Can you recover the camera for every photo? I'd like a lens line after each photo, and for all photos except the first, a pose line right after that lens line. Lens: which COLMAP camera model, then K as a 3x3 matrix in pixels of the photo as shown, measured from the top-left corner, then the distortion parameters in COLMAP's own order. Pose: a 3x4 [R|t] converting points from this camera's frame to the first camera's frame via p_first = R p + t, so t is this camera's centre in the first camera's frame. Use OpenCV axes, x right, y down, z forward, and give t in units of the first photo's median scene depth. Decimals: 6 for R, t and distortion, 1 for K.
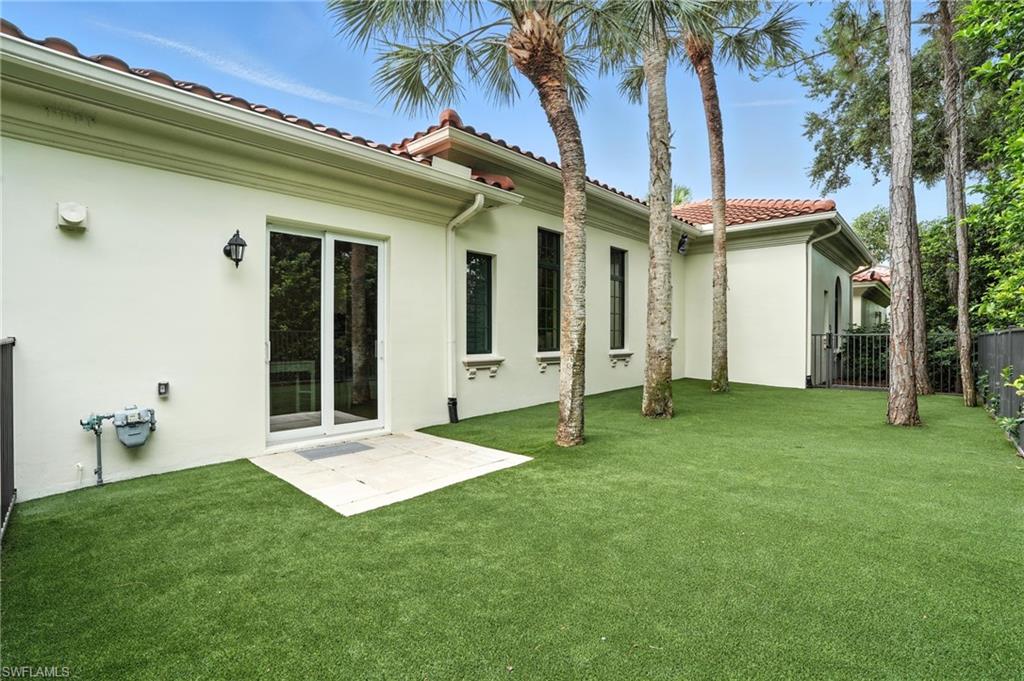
lens RADIAL K [[475.9, 0, 509.0], [0, 475.9, 337.2], [0, 0, 1]] dist [-0.069646, 0.027076]
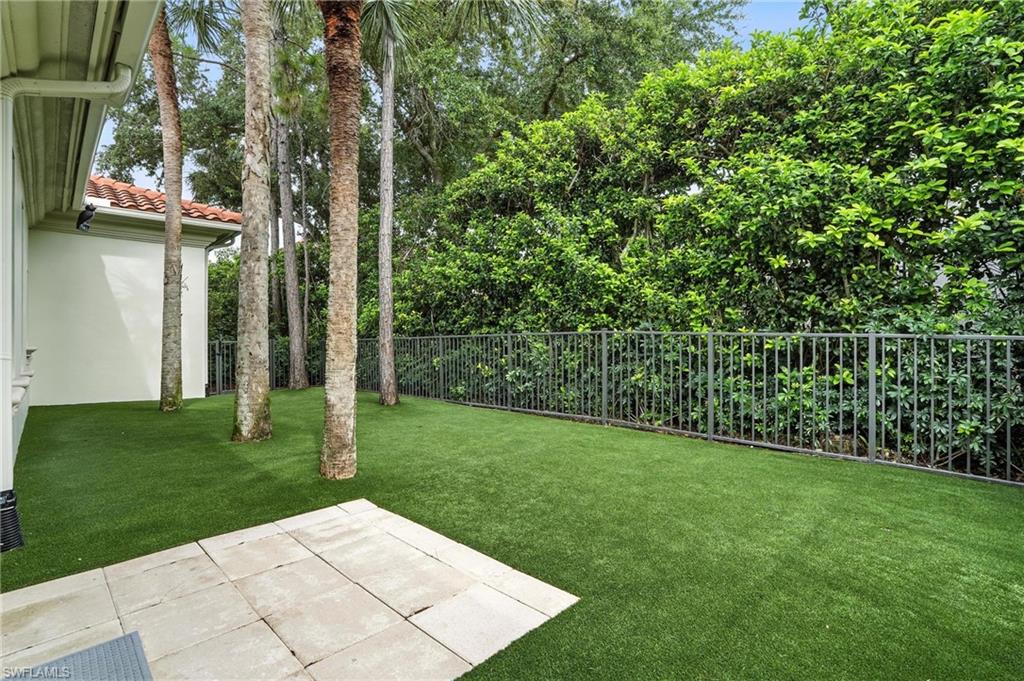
lens RADIAL K [[475.9, 0, 509.0], [0, 475.9, 337.2], [0, 0, 1]] dist [-0.069646, 0.027076]
pose [[0.033753, -0.004322, 0.999421, -0.410048], [0.027256, 0.999623, 0.003402, -0.001973], [-0.999058, 0.027126, 0.033858, 0.425040]]
